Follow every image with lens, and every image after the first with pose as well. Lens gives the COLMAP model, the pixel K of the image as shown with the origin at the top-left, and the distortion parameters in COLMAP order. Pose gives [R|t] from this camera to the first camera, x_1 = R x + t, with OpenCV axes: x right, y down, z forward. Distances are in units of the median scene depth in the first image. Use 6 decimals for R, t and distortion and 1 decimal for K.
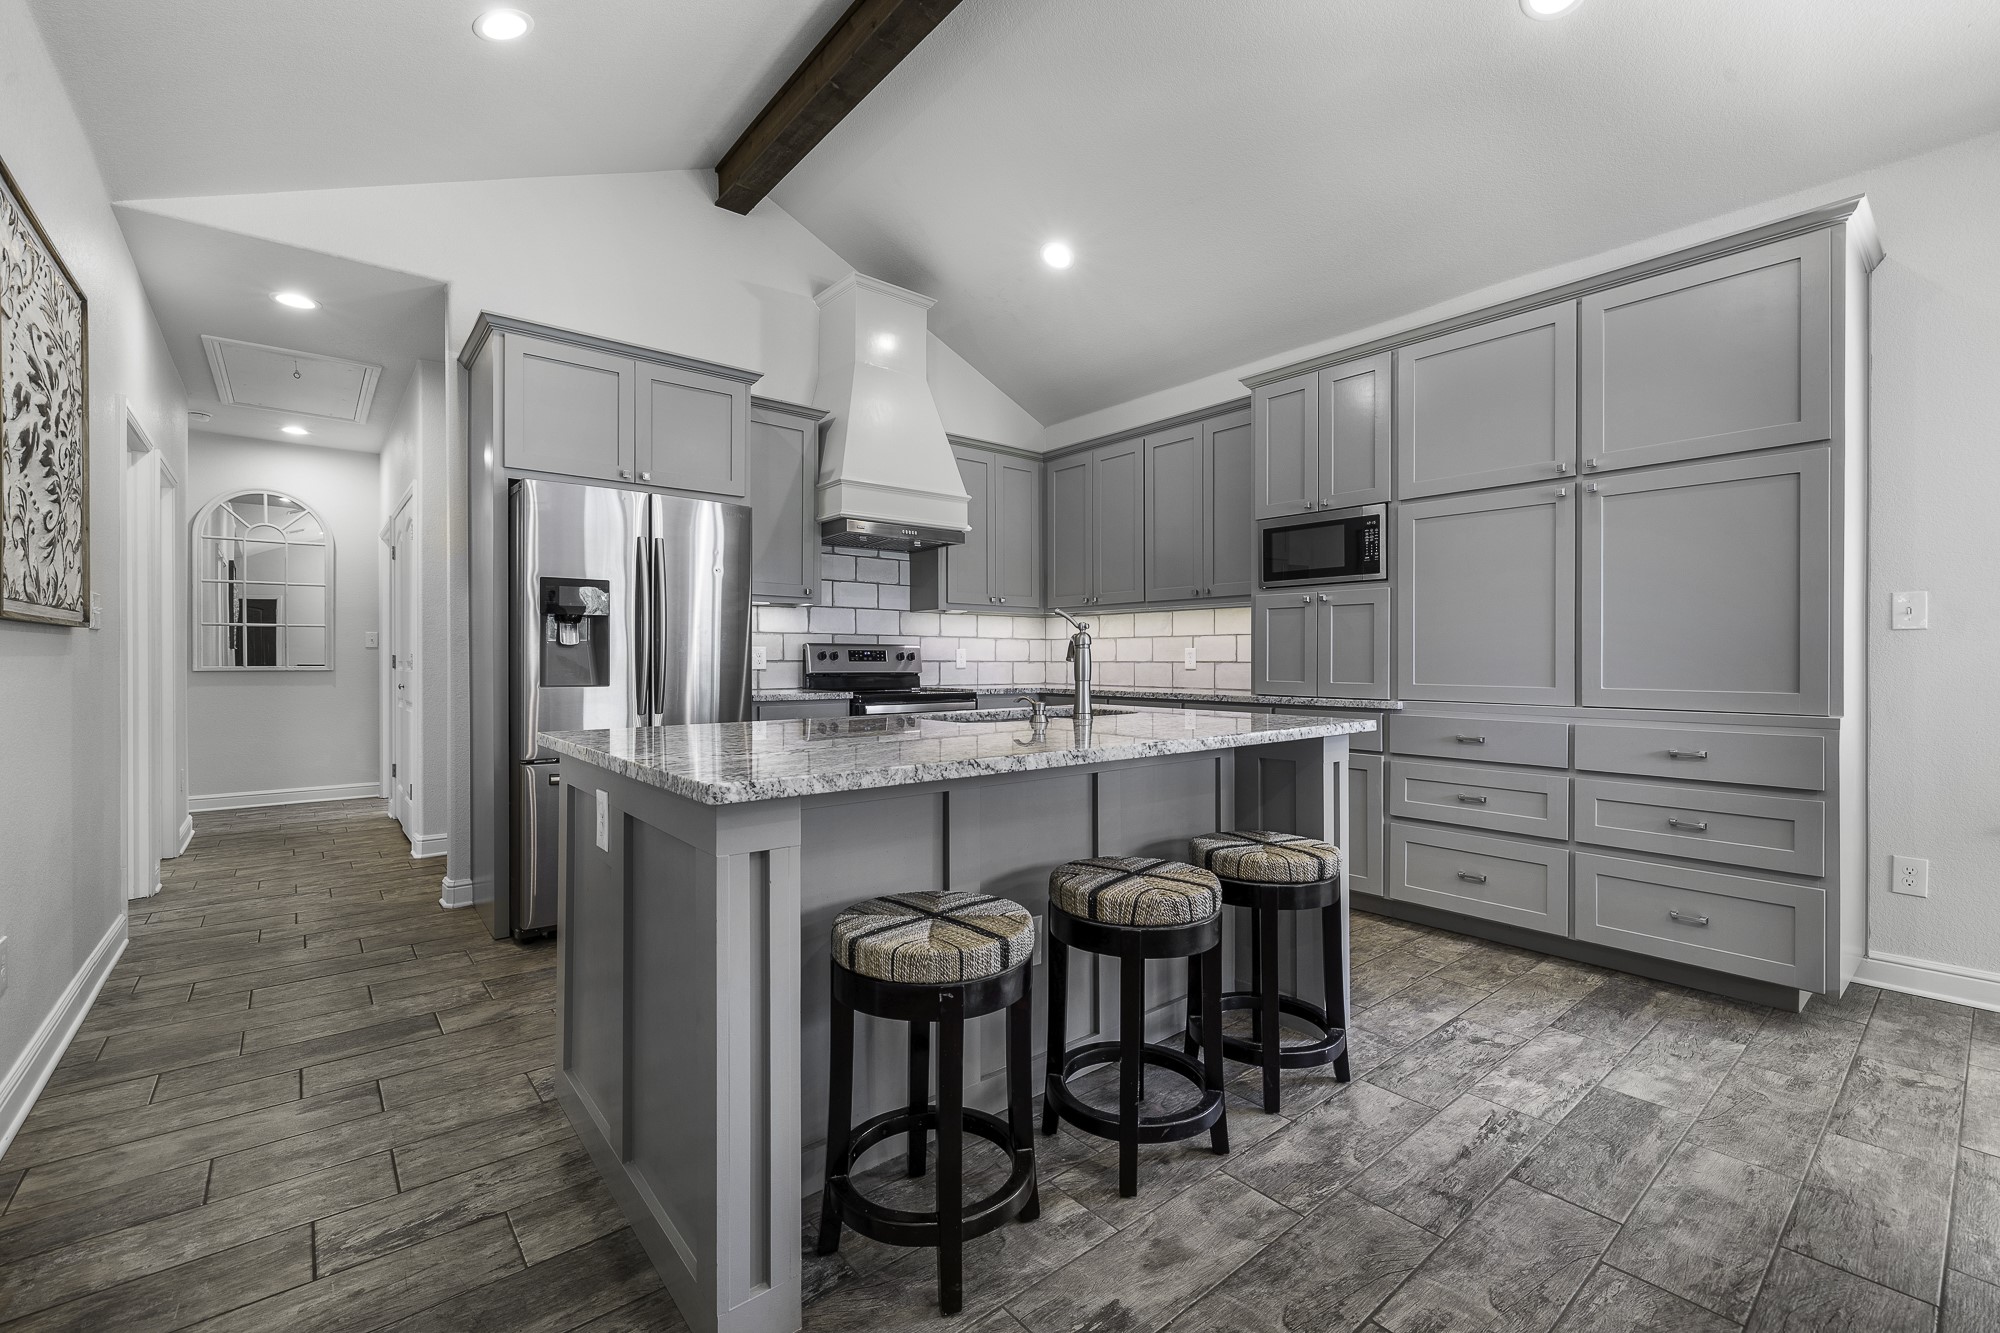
lens RADIAL K [[846.1, 0, 999.9], [0, 846.1, 659.3], [0, 0, 1]] dist [-0.000875, -0.000214]
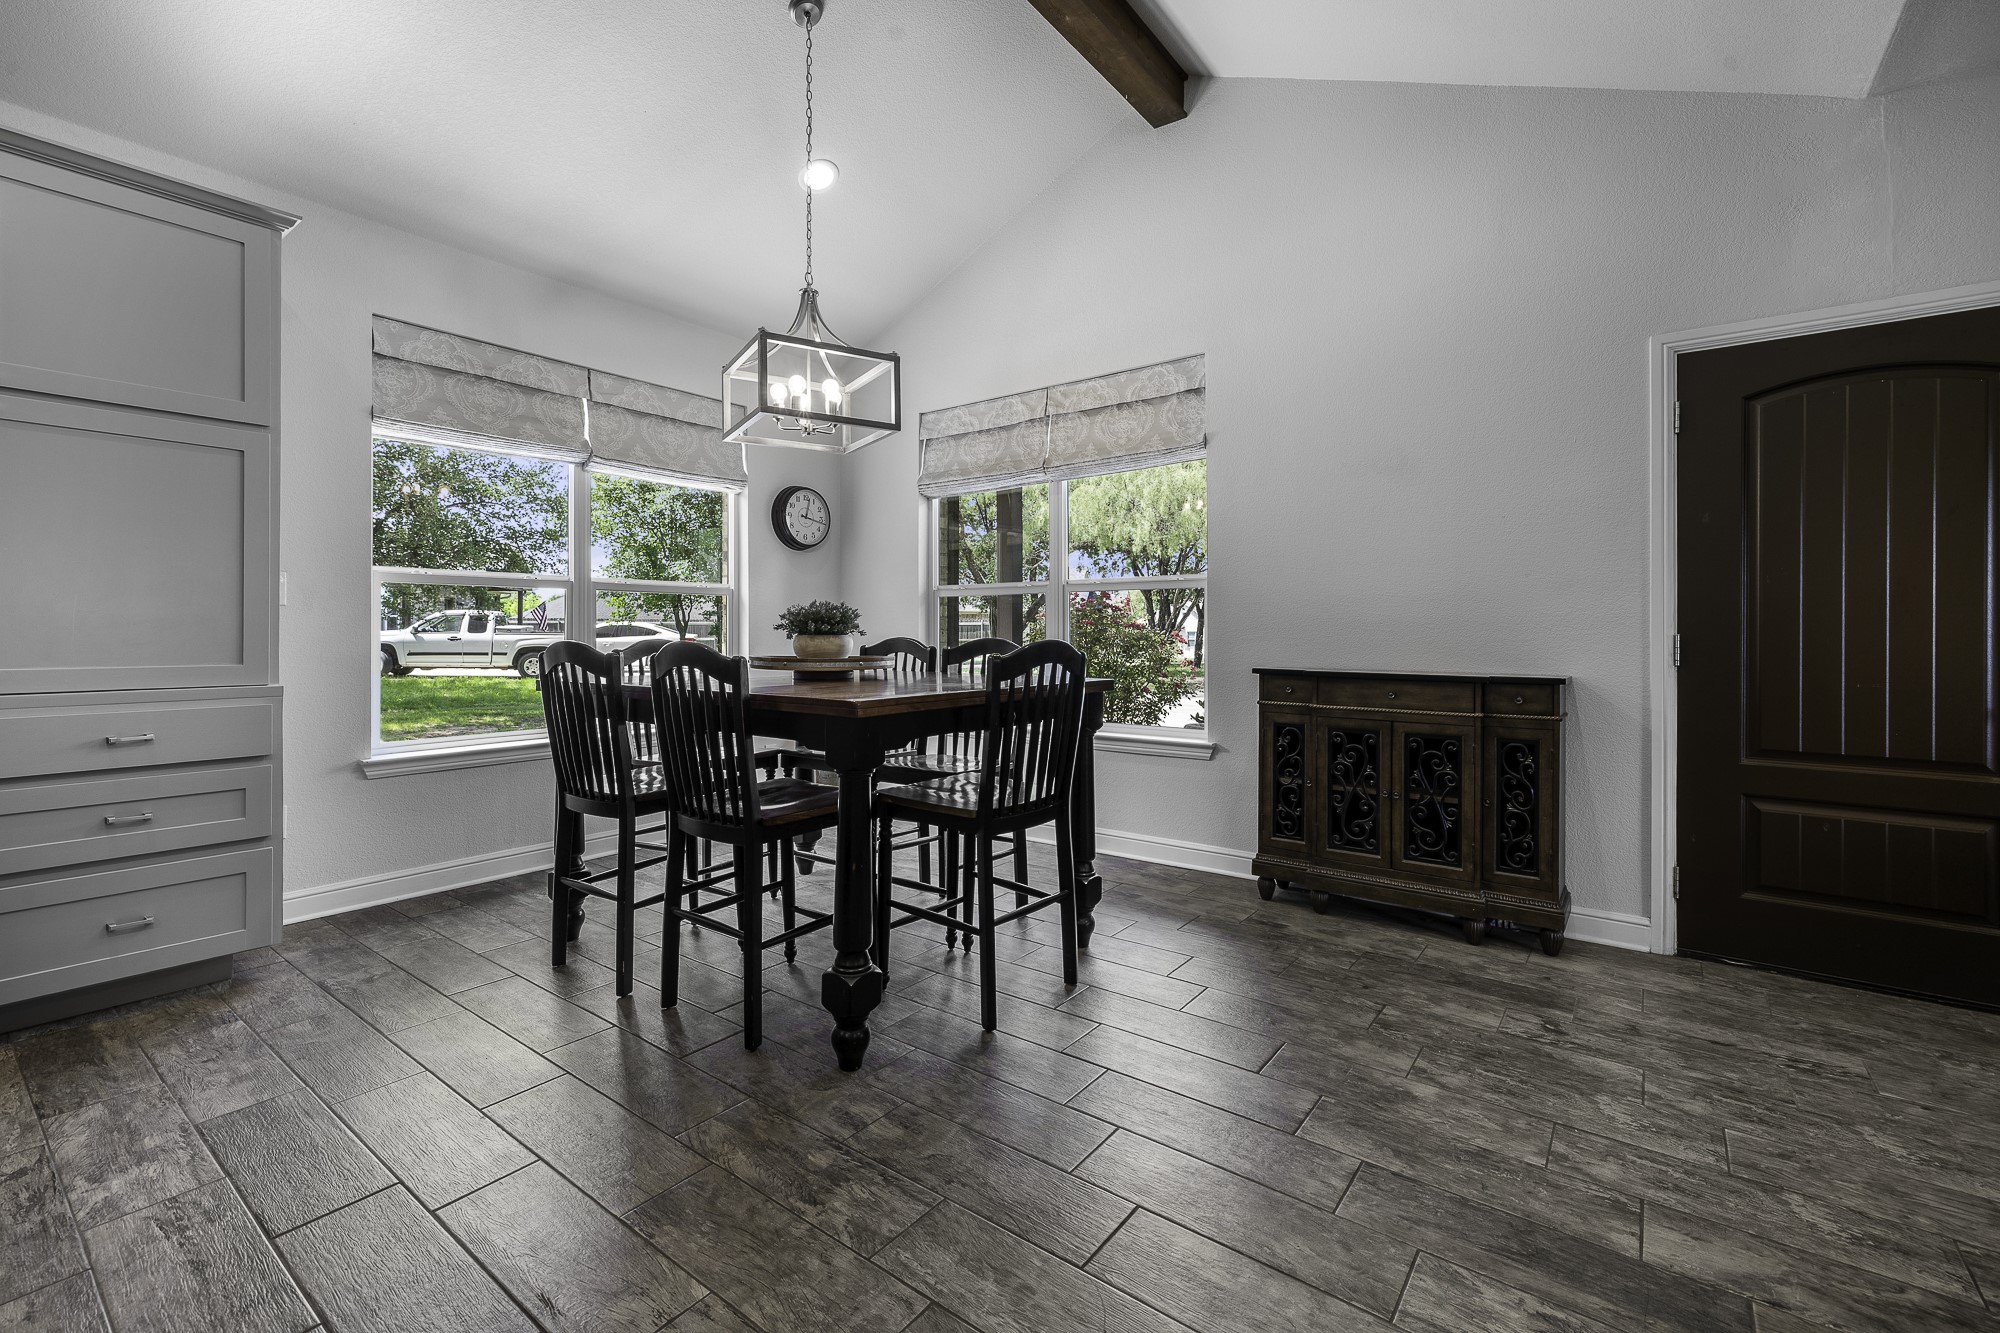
lens RADIAL K [[856.4, 0, 1005.8], [0, 856.4, 631.0], [0, 0, 1]] dist [-0.000435, 0.000199]
pose [[-0.227278, -0.000173, 0.973830, -0.191503], [-0.000238, 1.000000, 0.000122, -0.001030], [-0.973830, -0.000204, -0.227278, 0.222940]]
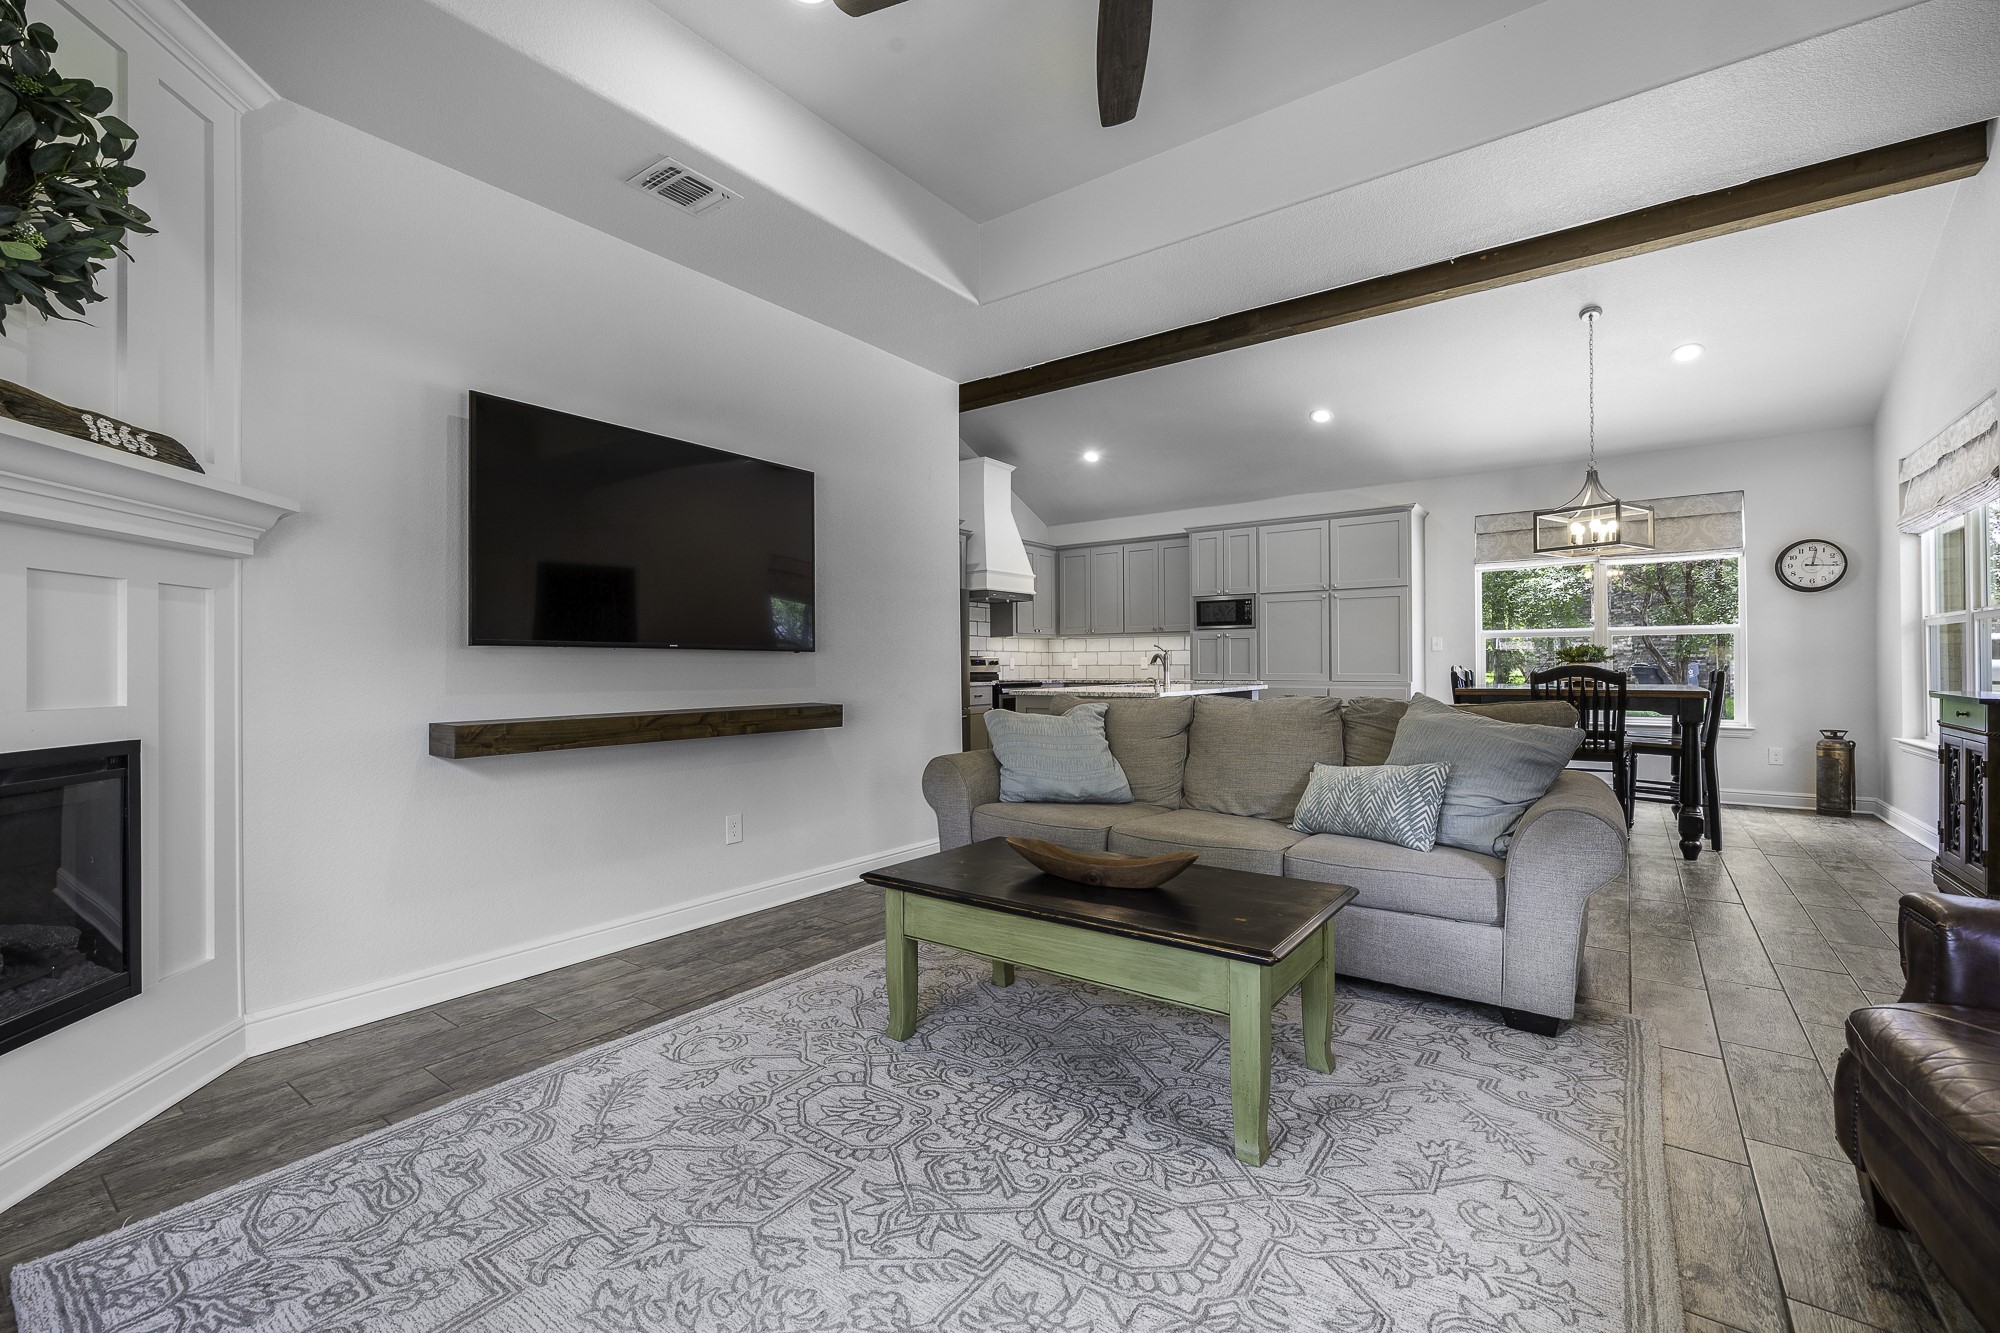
lens RADIAL K [[846.1, 0, 999.9], [0, 846.1, 659.3], [0, 0, 1]] dist [-0.000875, -0.000214]
pose [[0.971504, -0.004727, 0.236975, -0.691488], [0.006399, 0.999960, -0.006286, 0.000402], [-0.236935, 0.007624, 0.971496, -0.965994]]
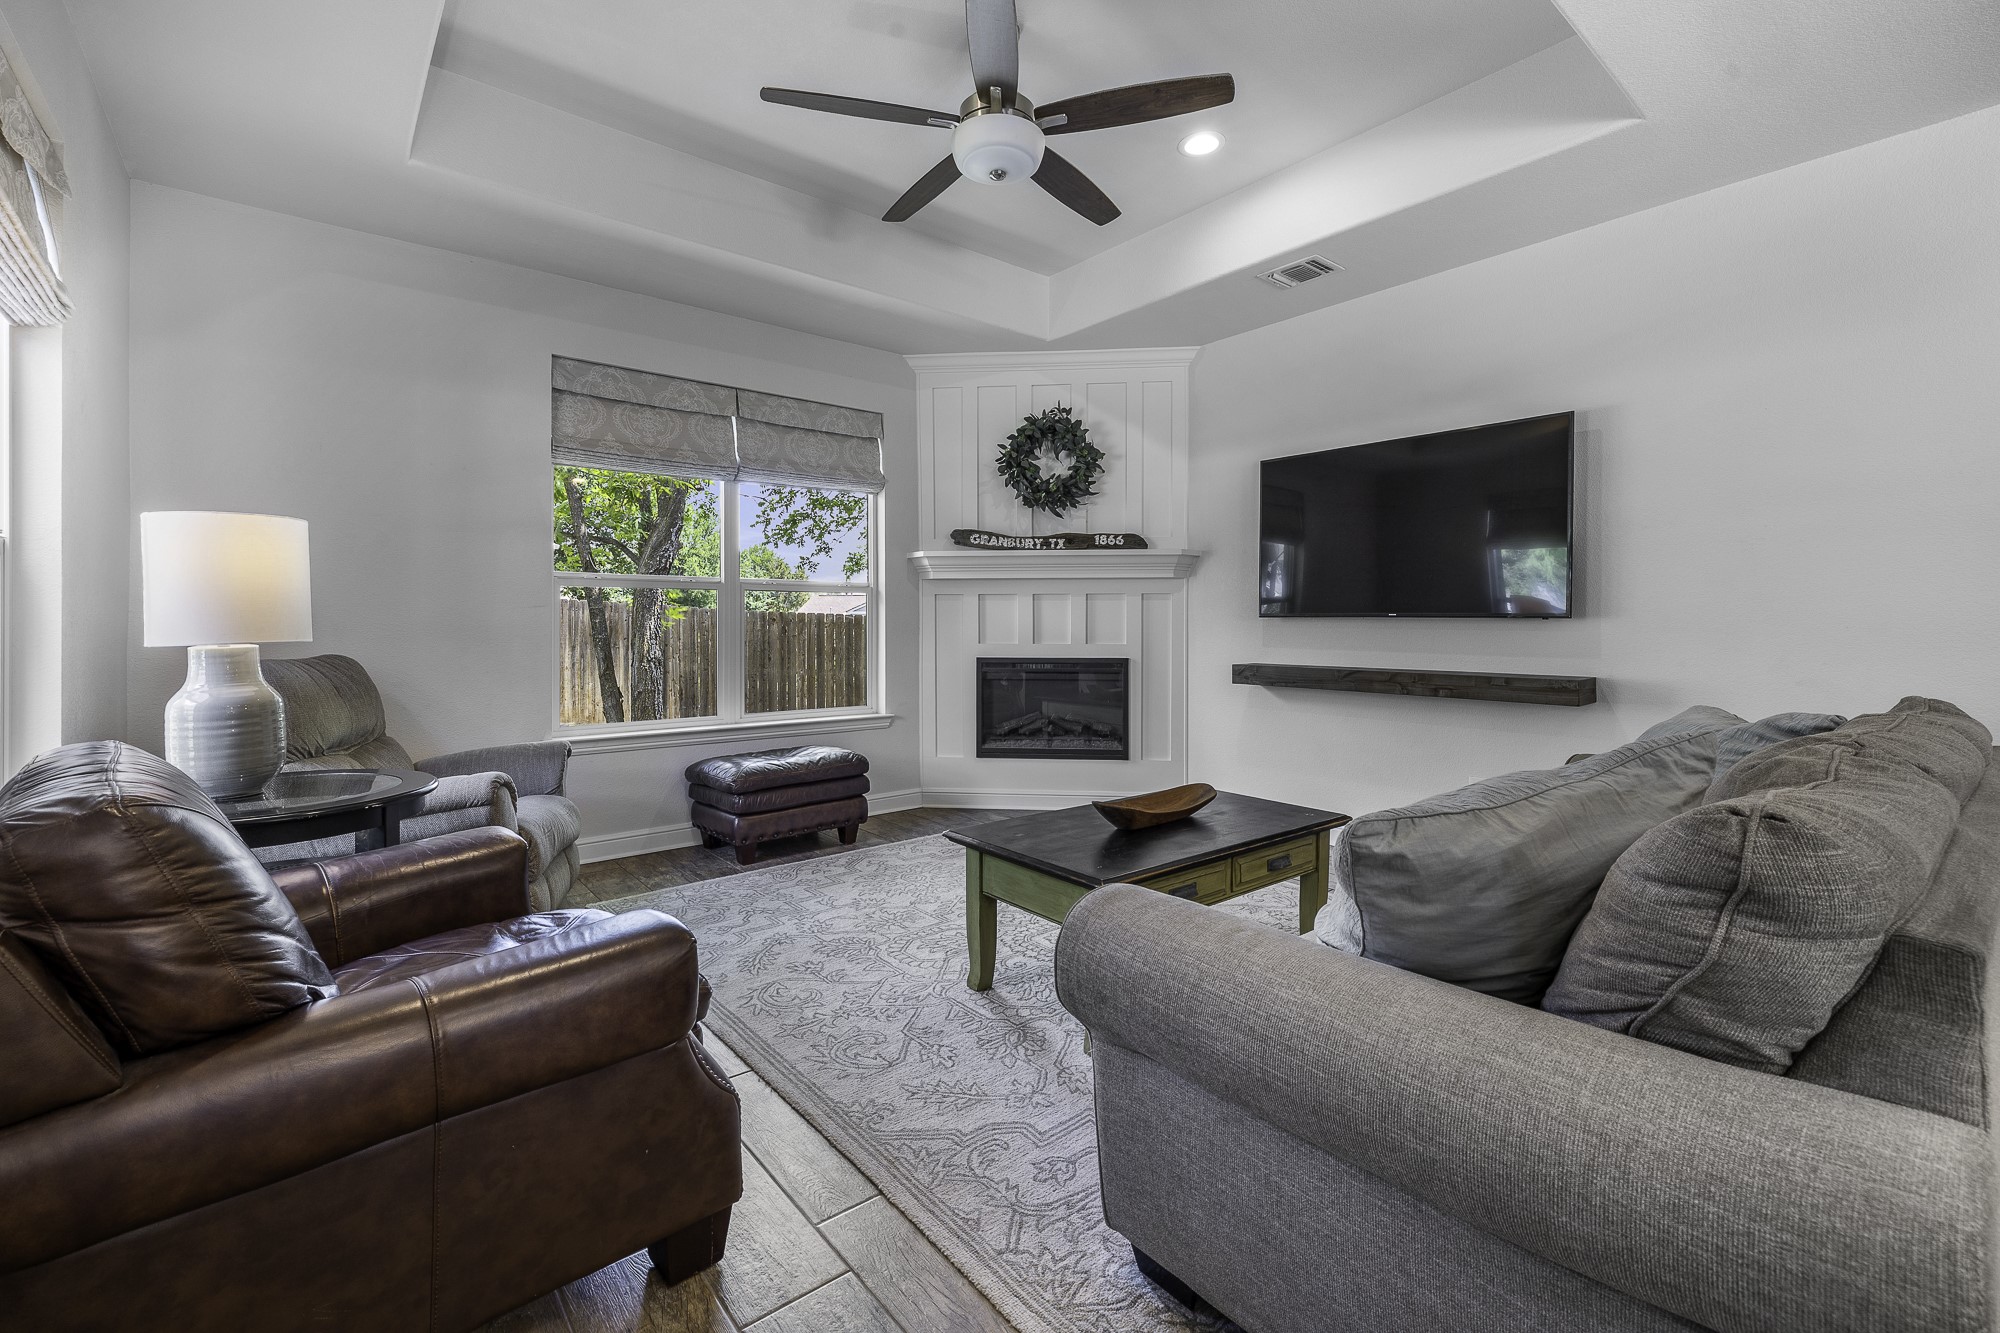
lens RADIAL K [[856.4, 0, 1005.8], [0, 856.4, 631.0], [0, 0, 1]] dist [-0.000435, 0.000199]
pose [[-0.005196, 0.010398, -0.999932, 0.252024], [-0.000977, 0.999945, 0.010403, -0.011608], [0.999986, 0.001031, -0.005186, -0.503212]]
